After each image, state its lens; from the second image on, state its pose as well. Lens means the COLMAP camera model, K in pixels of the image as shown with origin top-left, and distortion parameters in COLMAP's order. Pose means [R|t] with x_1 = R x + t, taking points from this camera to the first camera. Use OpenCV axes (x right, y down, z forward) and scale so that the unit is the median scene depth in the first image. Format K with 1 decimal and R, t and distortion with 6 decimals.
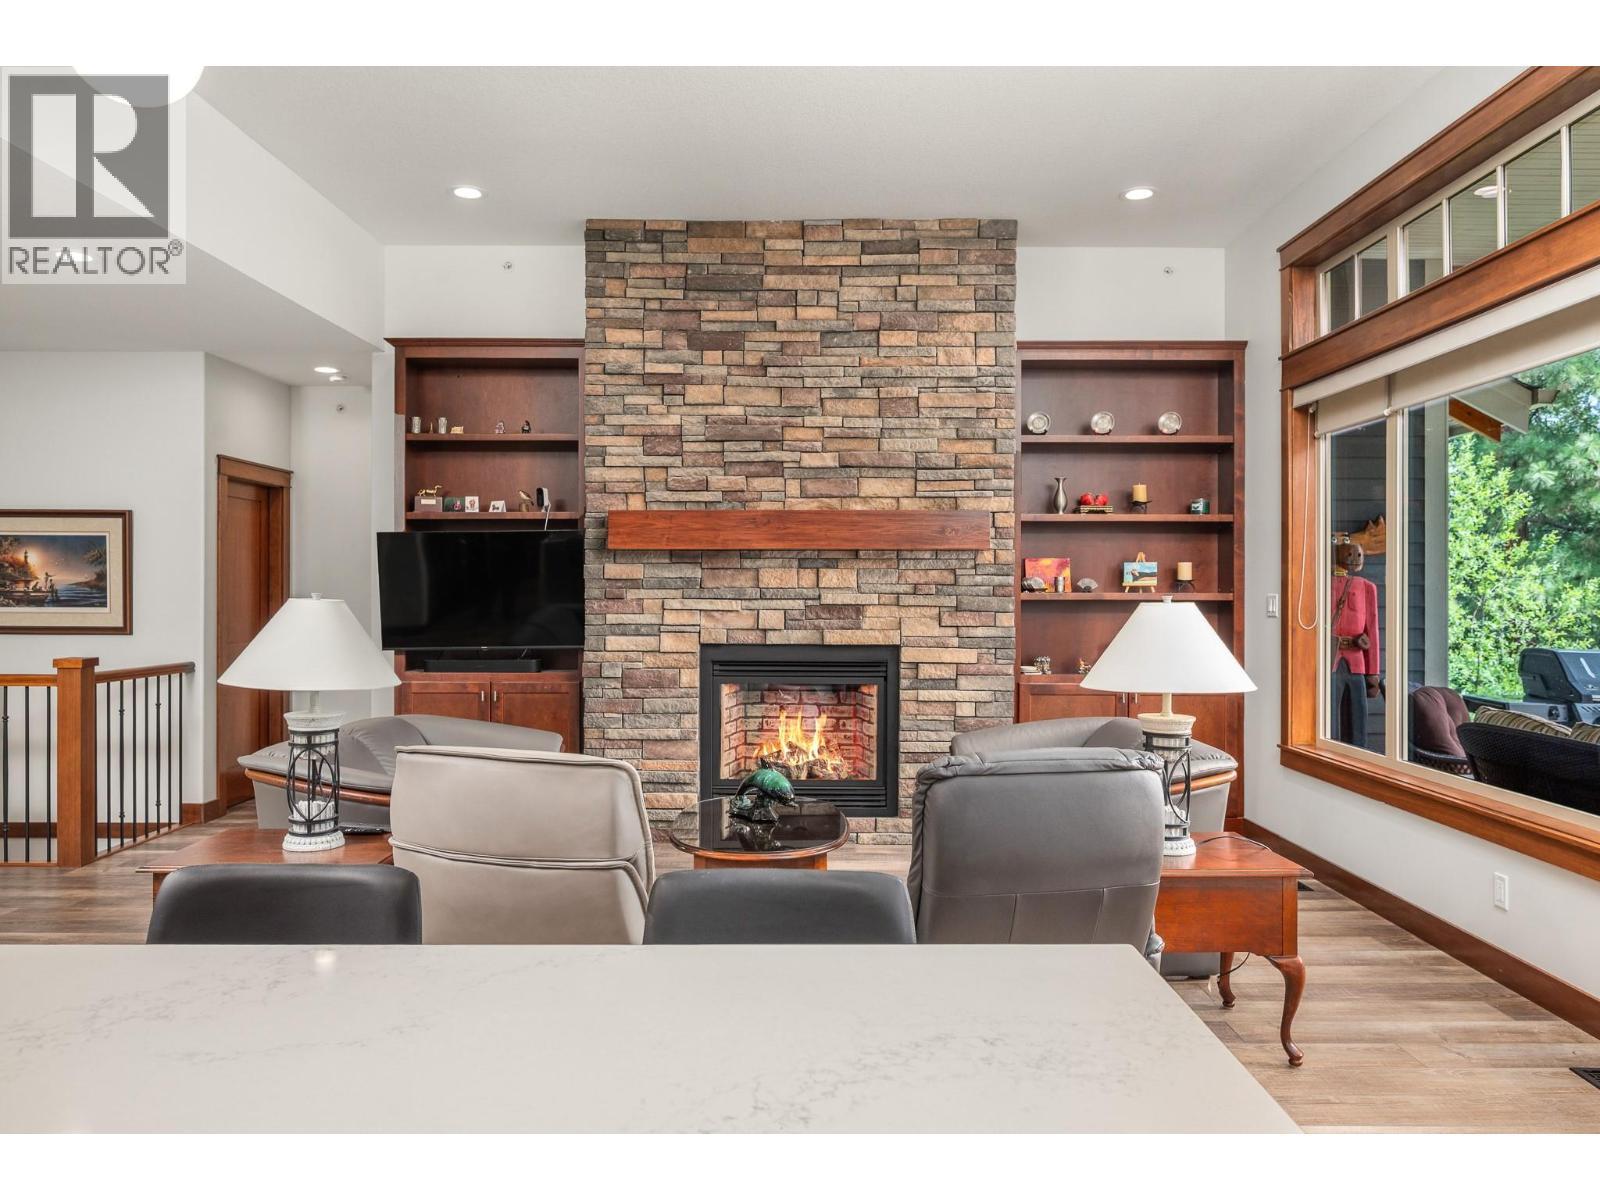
lens RADIAL K [[1174.0, 0, 804.6], [0, 1174.0, 588.2], [0, 0, 1]] dist [-0.000357, -0.000689]
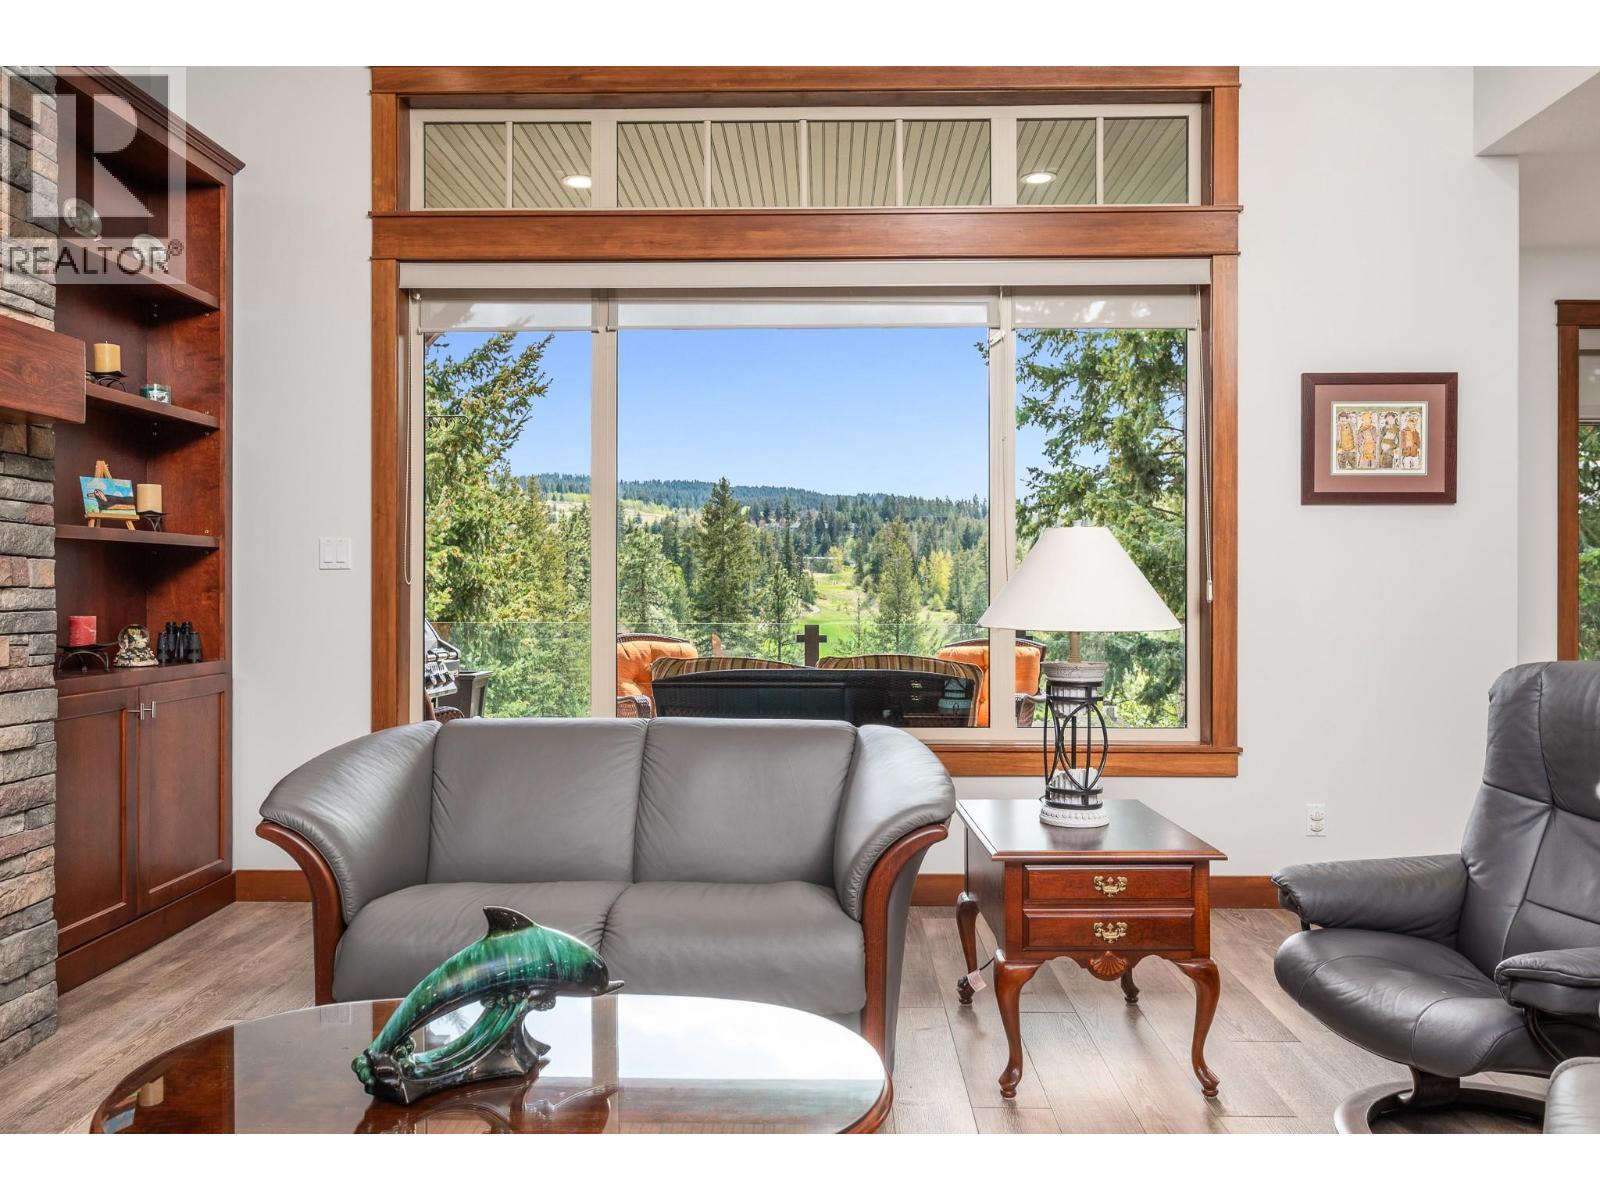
lens RADIAL K [[1207.3, 0, 803.9], [0, 1207.3, 581.9], [0, 0, 1]] dist [-0.001081, 0.000907]
pose [[0.016623, -0.000549, 0.999862, -0.314940], [-0.006071, 0.999981, 0.000650, 0.027922], [-0.999843, -0.006081, 0.016620, 0.680604]]
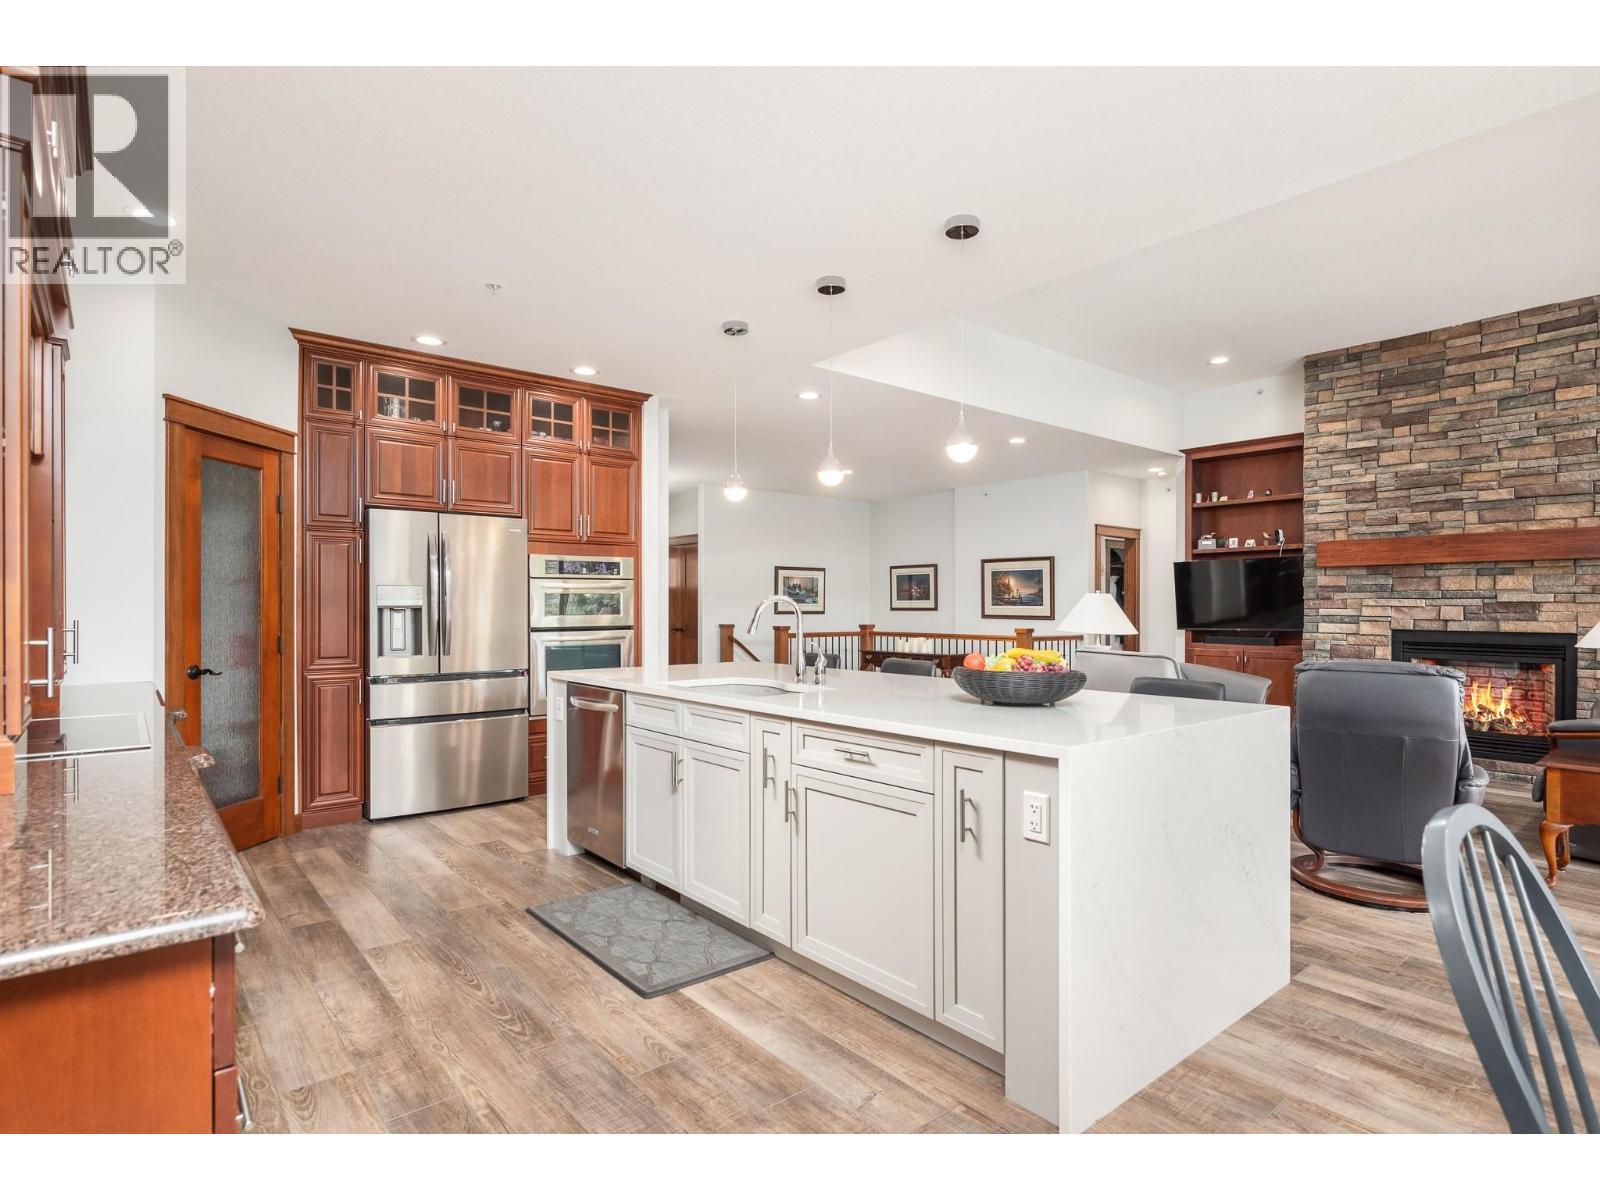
lens RADIAL K [[829.8, 0, 803.1], [0, 829.8, 605.4], [0, 0, 1]] dist [-0.000463, 0.000233]
pose [[0.642376, -0.001612, -0.766388, 0.231104], [0.000323, 0.999998, -0.001832, 0.019141], [0.766390, 0.000929, 0.642375, -0.220450]]
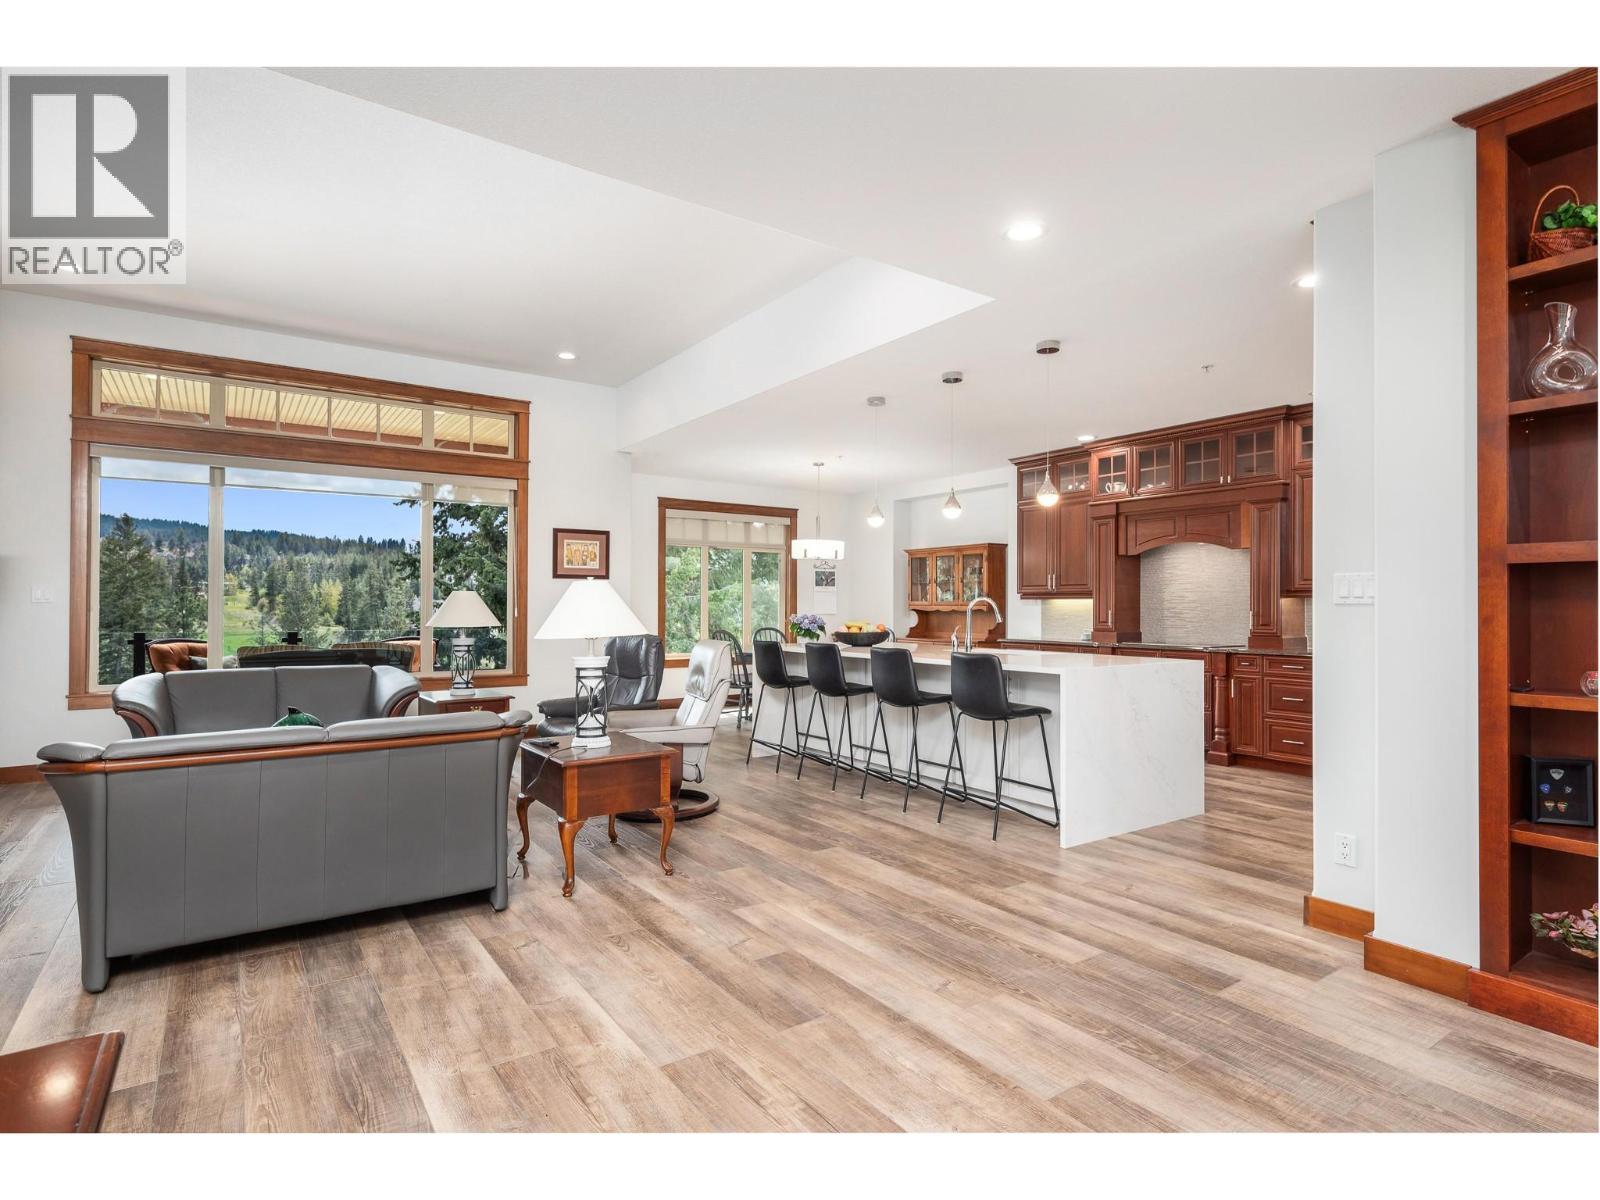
lens RADIAL K [[829.8, 0, 803.1], [0, 829.8, 605.4], [0, 0, 1]] dist [-0.000463, 0.000233]
pose [[-0.576013, -0.003037, 0.817435, -0.837931], [-0.007541, 0.999970, -0.001599, 0.020656], [-0.817406, -0.007086, -0.576018, 0.811636]]
